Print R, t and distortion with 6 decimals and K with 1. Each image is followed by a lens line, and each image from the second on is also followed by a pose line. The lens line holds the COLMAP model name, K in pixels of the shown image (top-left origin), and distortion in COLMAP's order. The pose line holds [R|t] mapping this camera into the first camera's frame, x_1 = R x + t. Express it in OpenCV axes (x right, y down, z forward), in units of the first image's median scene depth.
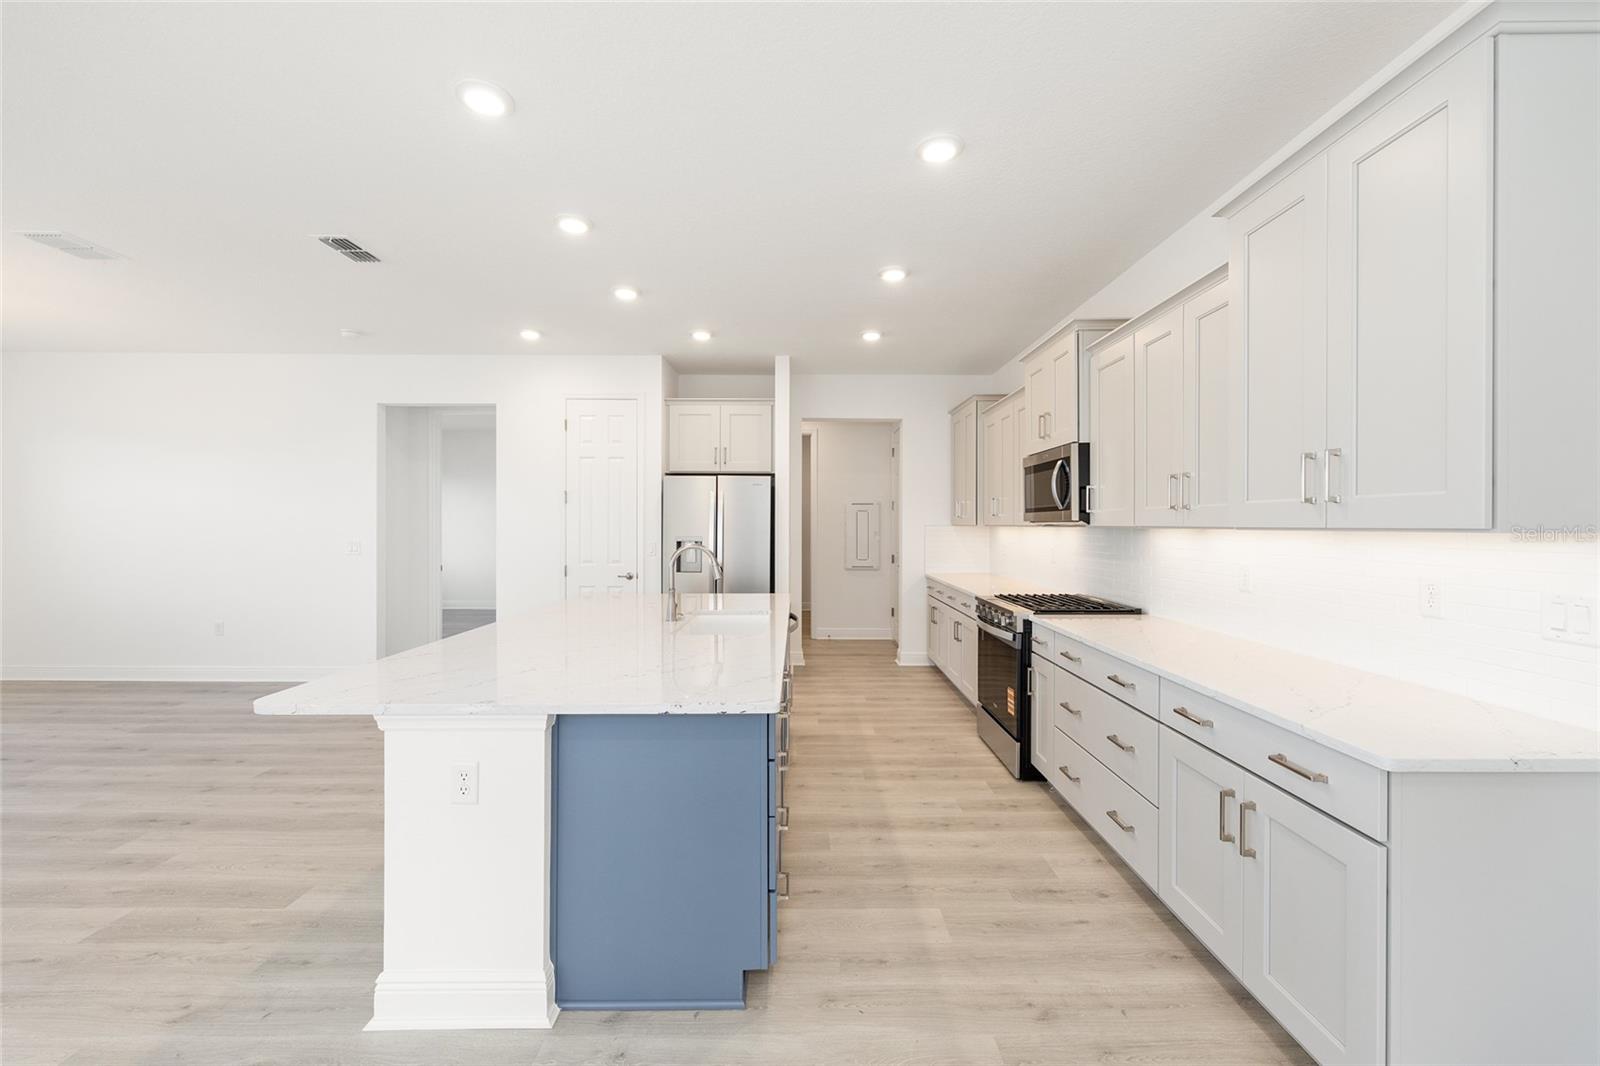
lens RADIAL K [[637.6, 0, 796.7], [0, 637.6, 527.5], [0, 0, 1]] dist [0.003991, 0.000076]
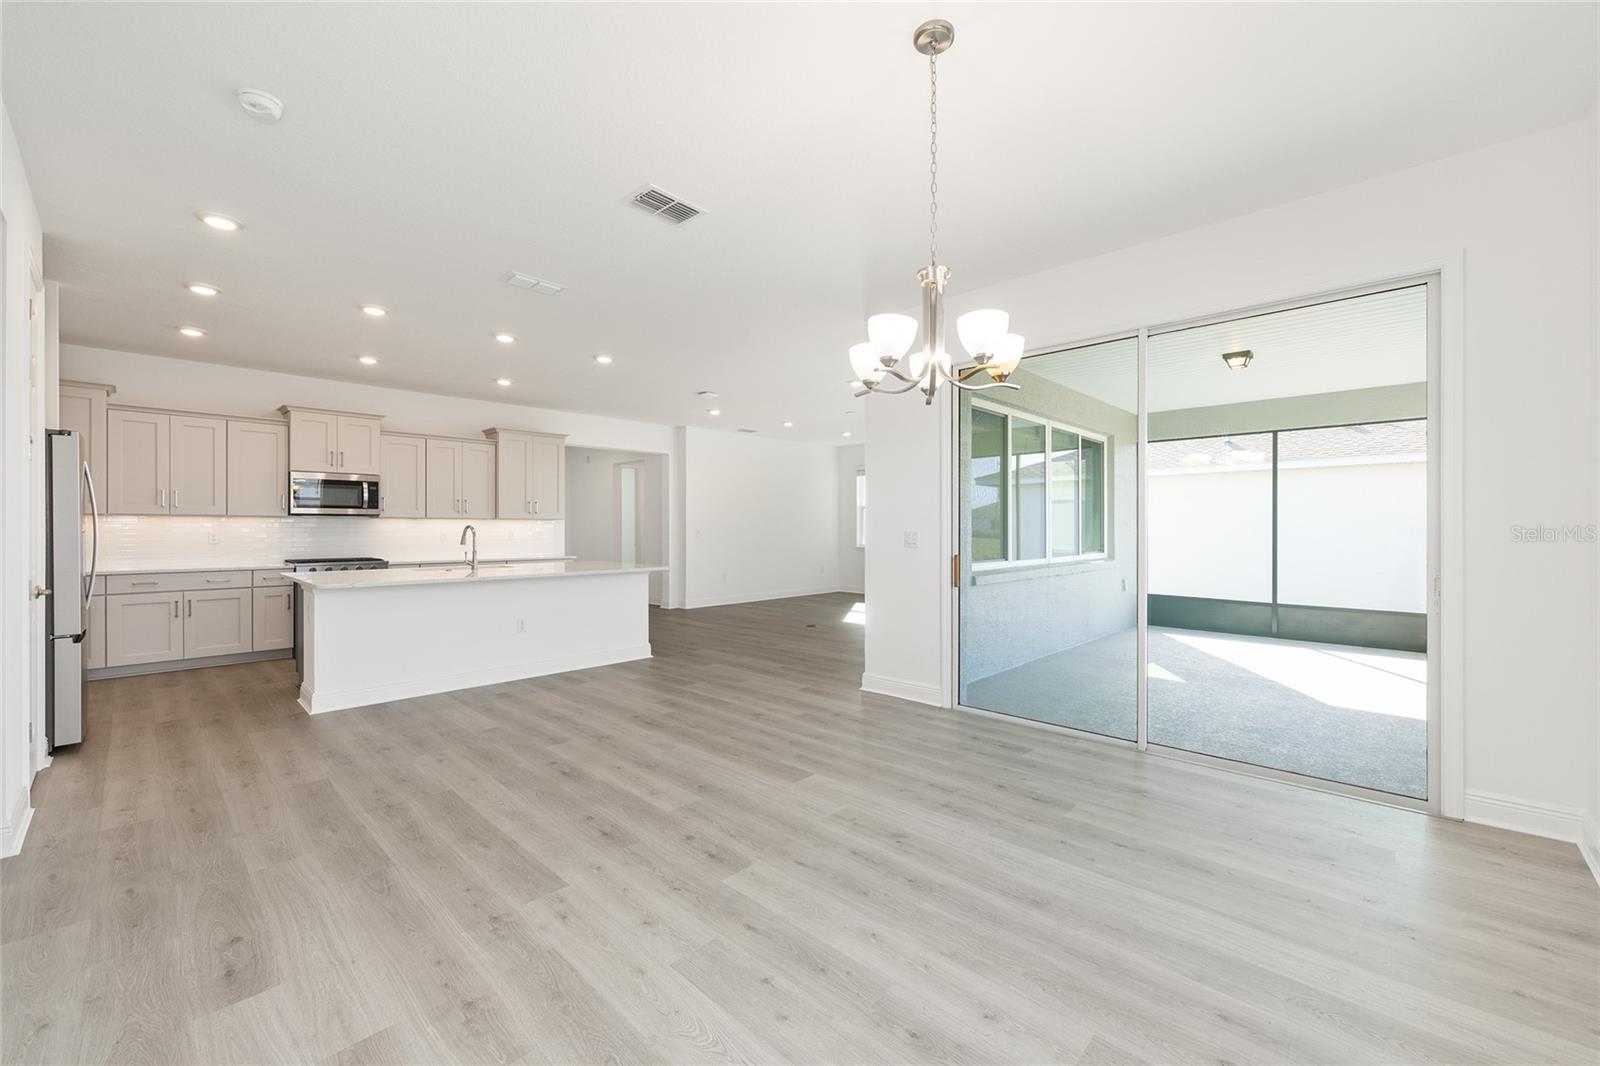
lens RADIAL K [[637.6, 0, 809.9], [0, 637.6, 531.2], [0, 0, 1]] dist [0.003991, 0.000076]
pose [[-0.730397, -0.002040, 0.683020, -2.109389], [-0.000129, 0.999996, 0.002849, 0.034060], [-0.683023, 0.001993, -0.730394, 1.692332]]
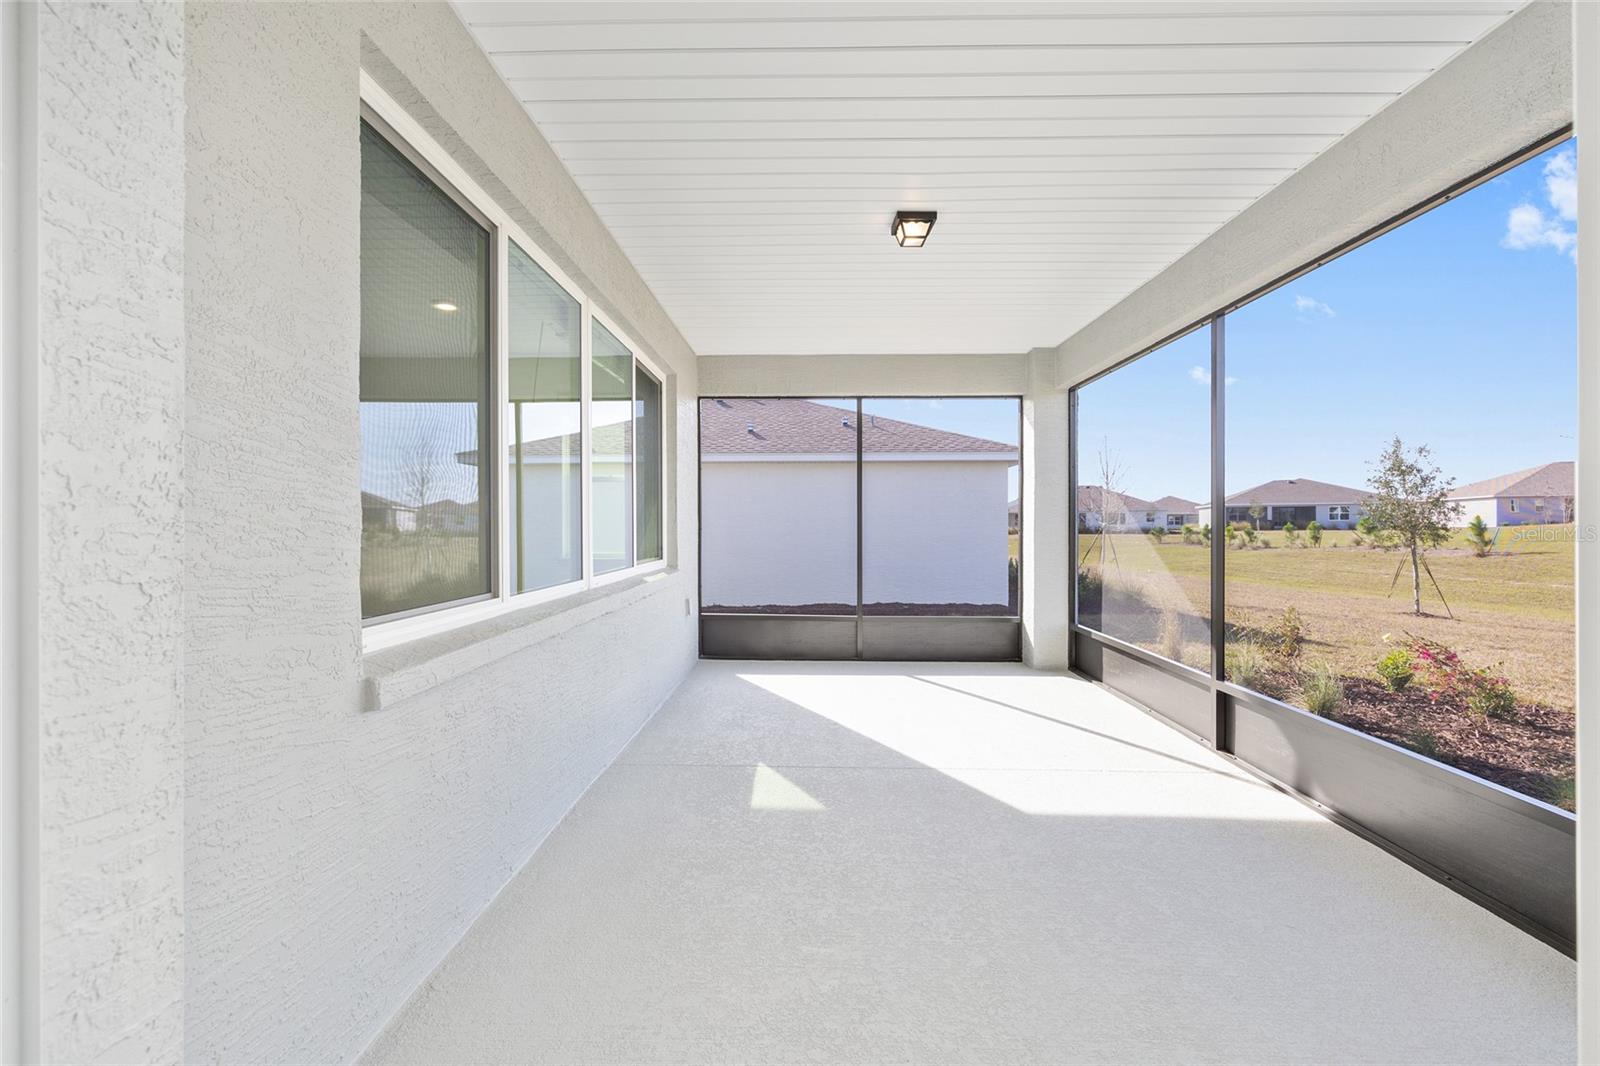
lens RADIAL K [[637.6, 0, 793.2], [0, 637.6, 524.3], [0, 0, 1]] dist [0.003991, 0.000076]
pose [[-0.999650, 0.000081, 0.026456, -1.898431], [0.000018, 0.999997, -0.002407, 0.037844], [-0.026456, -0.002406, -0.999647, 1.249177]]
